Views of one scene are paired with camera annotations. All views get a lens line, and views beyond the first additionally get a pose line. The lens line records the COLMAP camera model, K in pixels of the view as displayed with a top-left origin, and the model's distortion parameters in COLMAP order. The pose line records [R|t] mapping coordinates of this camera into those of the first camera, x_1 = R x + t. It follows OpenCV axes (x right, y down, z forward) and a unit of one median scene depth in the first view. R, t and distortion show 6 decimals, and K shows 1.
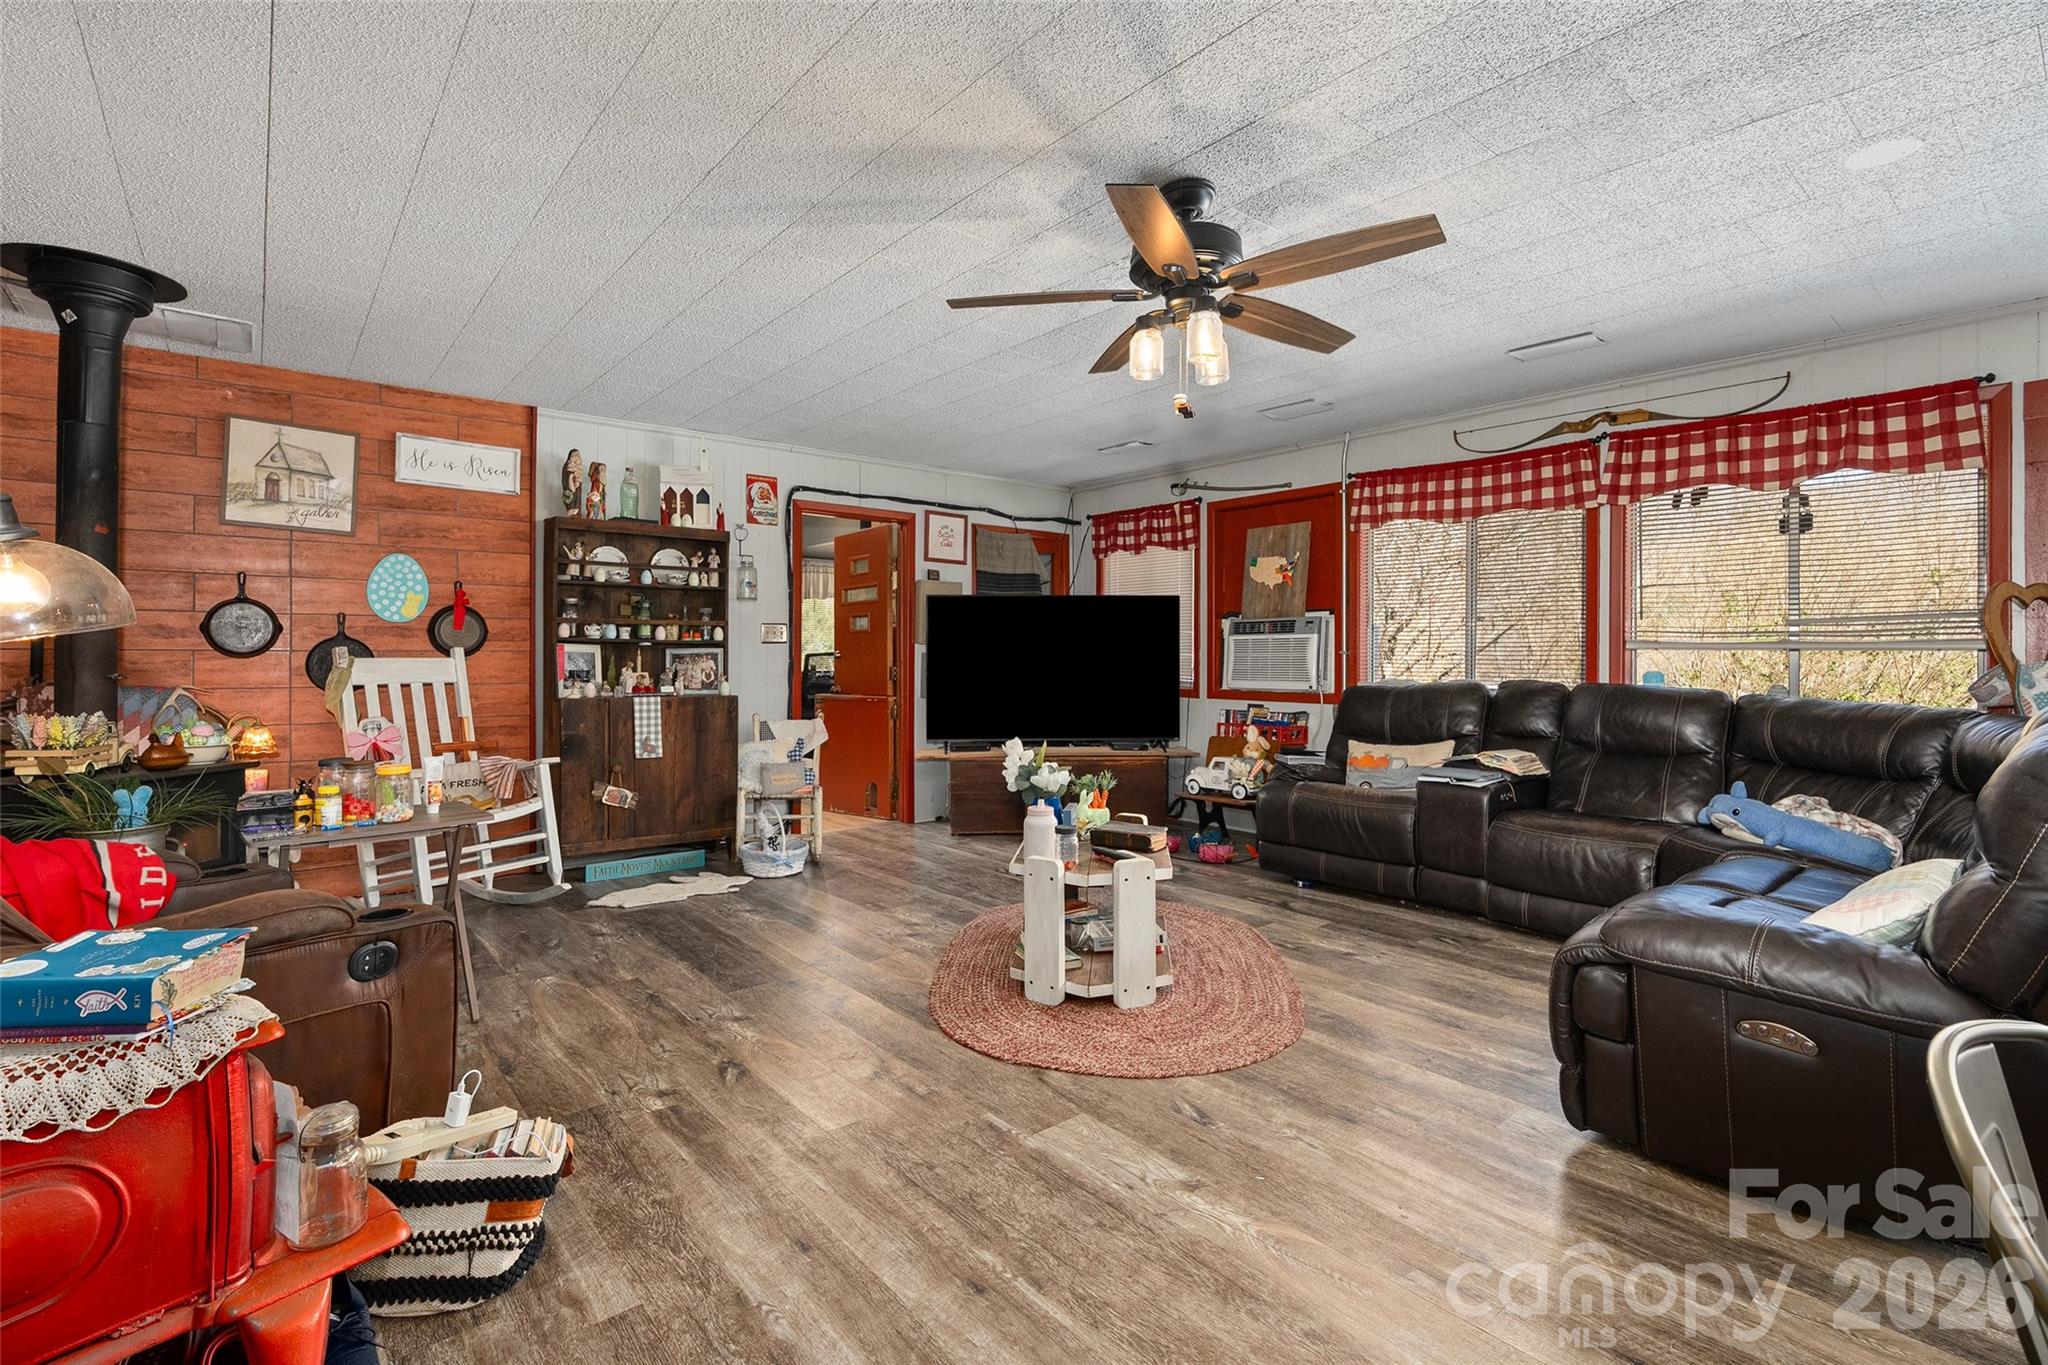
lens RADIAL K [[933.7, 0, 1005.2], [0, 933.7, 651.8], [0, 0, 1]] dist [-0.006556, 0.004514]
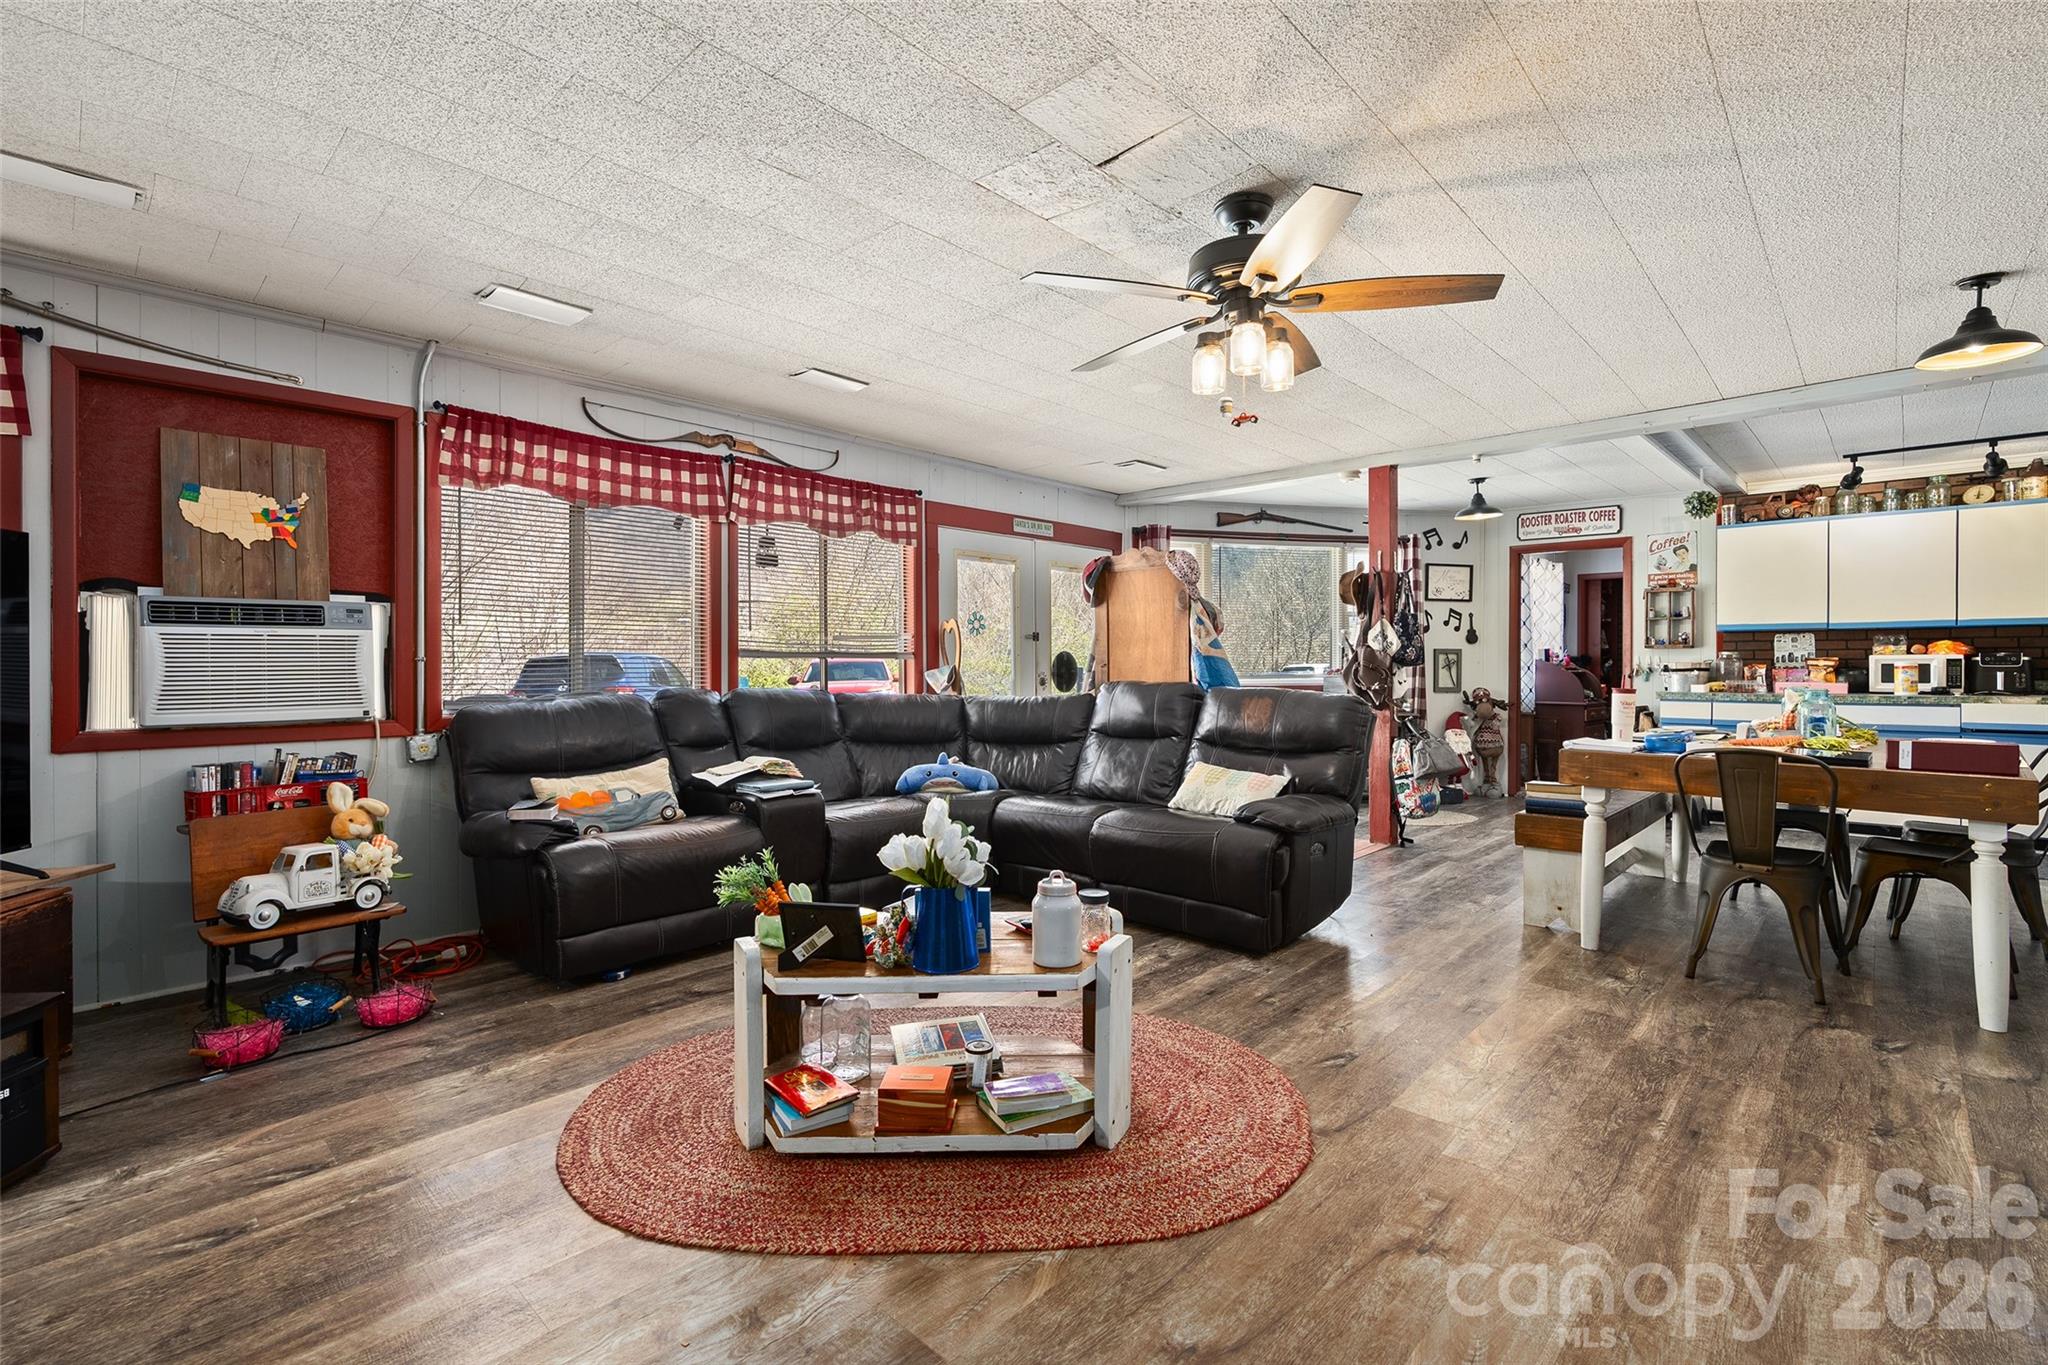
lens RADIAL K [[933.7, 0, 1023.2], [0, 933.7, 661.2], [0, 0, 1]] dist [-0.006556, 0.004514]
pose [[-0.138140, 0.002318, 0.990410, -0.420341], [-0.000406, 0.999997, -0.002397, 0.004227], [-0.990413, -0.000733, -0.138139, 0.738287]]
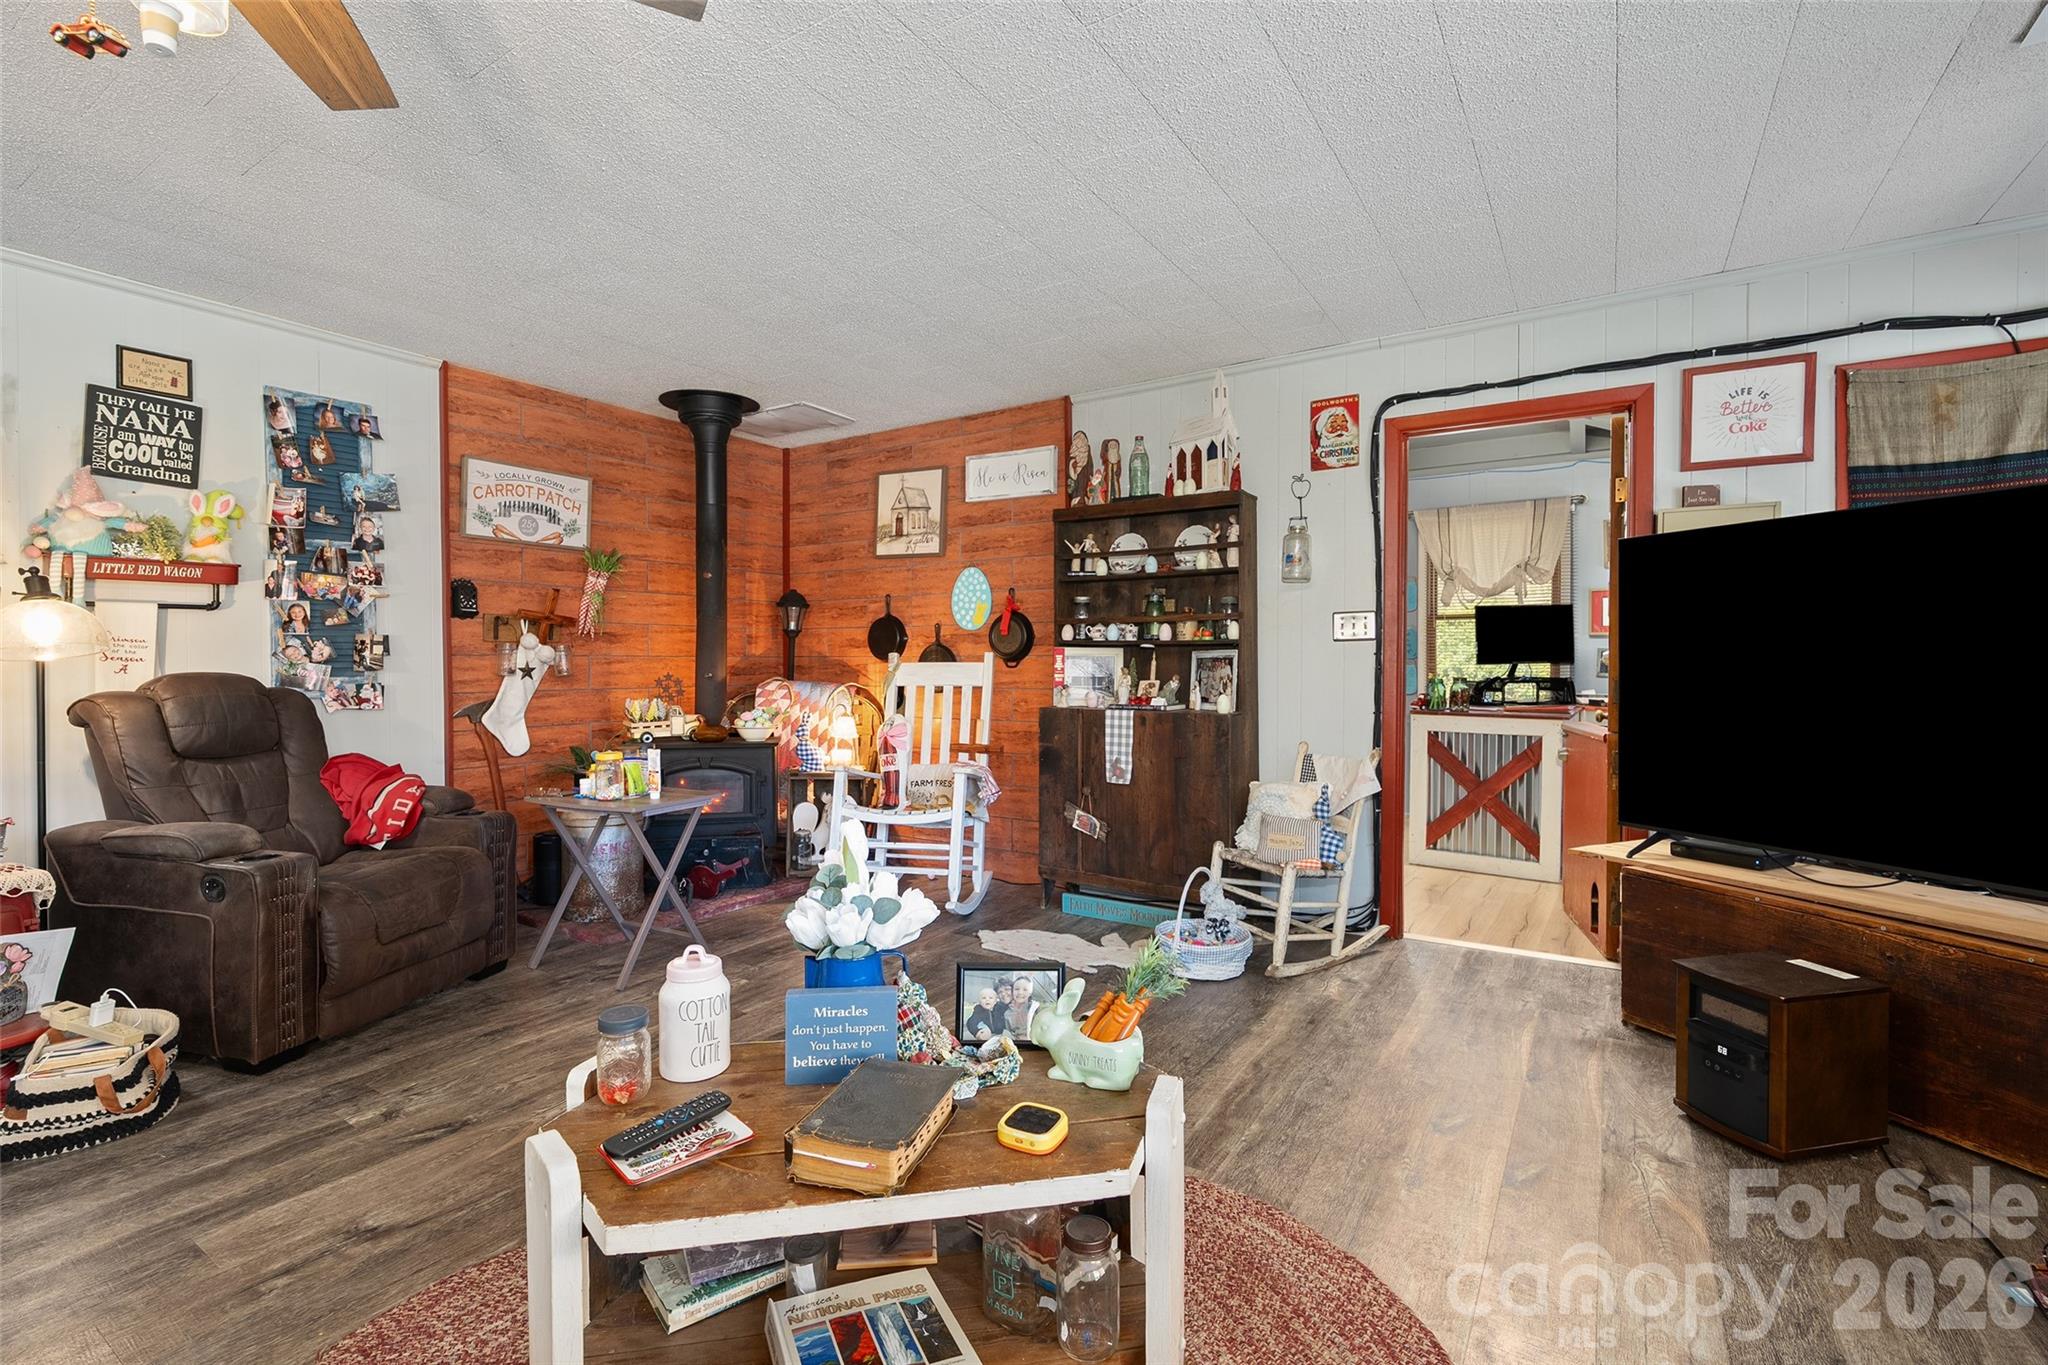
lens RADIAL K [[933.7, 0, 1016.4], [0, 933.7, 661.6], [0, 0, 1]] dist [-0.006556, 0.004514]
pose [[0.310596, -0.003558, -0.950535, 0.373585], [0.006549, 0.999977, -0.001603, 0.006542], [0.950519, -0.005727, 0.310612, 0.656473]]
